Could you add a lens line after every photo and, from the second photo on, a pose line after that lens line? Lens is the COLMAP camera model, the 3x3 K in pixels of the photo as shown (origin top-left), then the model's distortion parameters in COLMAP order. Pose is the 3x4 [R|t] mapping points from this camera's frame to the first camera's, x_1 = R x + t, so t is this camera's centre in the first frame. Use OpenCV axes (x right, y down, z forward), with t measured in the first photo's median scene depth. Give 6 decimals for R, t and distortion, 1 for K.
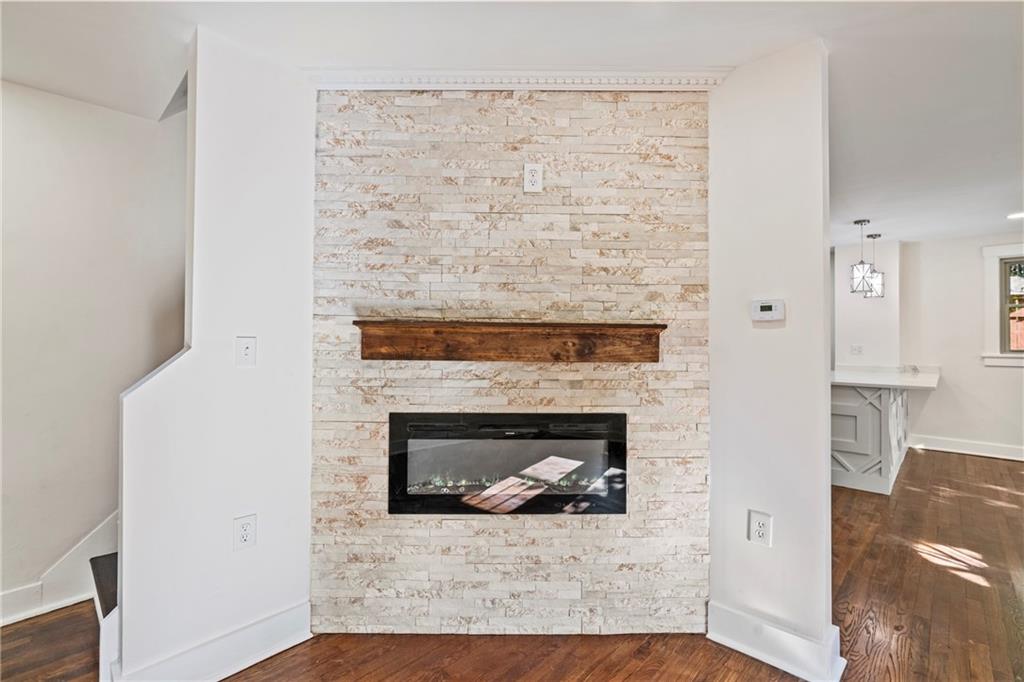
lens RADIAL K [[454.7, 0, 512.3], [0, 454.7, 339.1], [0, 0, 1]] dist [-0.002511, 0.000183]
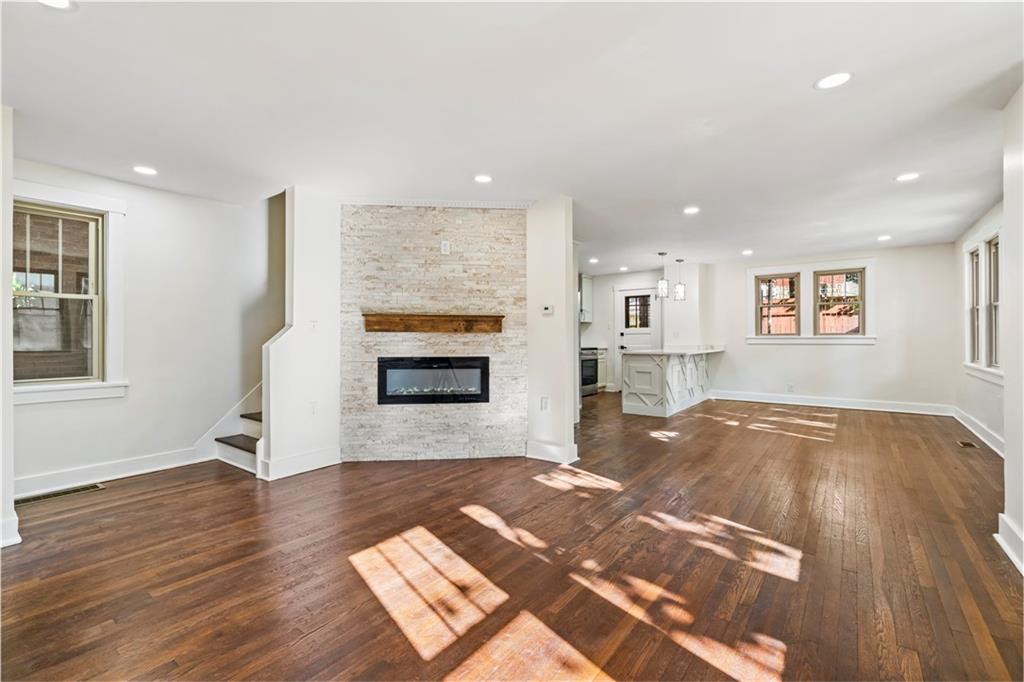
lens RADIAL K [[454.7, 0, 510.8], [0, 454.7, 339.0], [0, 0, 1]] dist [-0.002511, 0.000183]
pose [[0.993341, -0.006170, 0.115047, 0.103491], [0.005405, 0.999961, 0.006961, 0.064292], [-0.115085, -0.006293, 0.993336, -1.183125]]
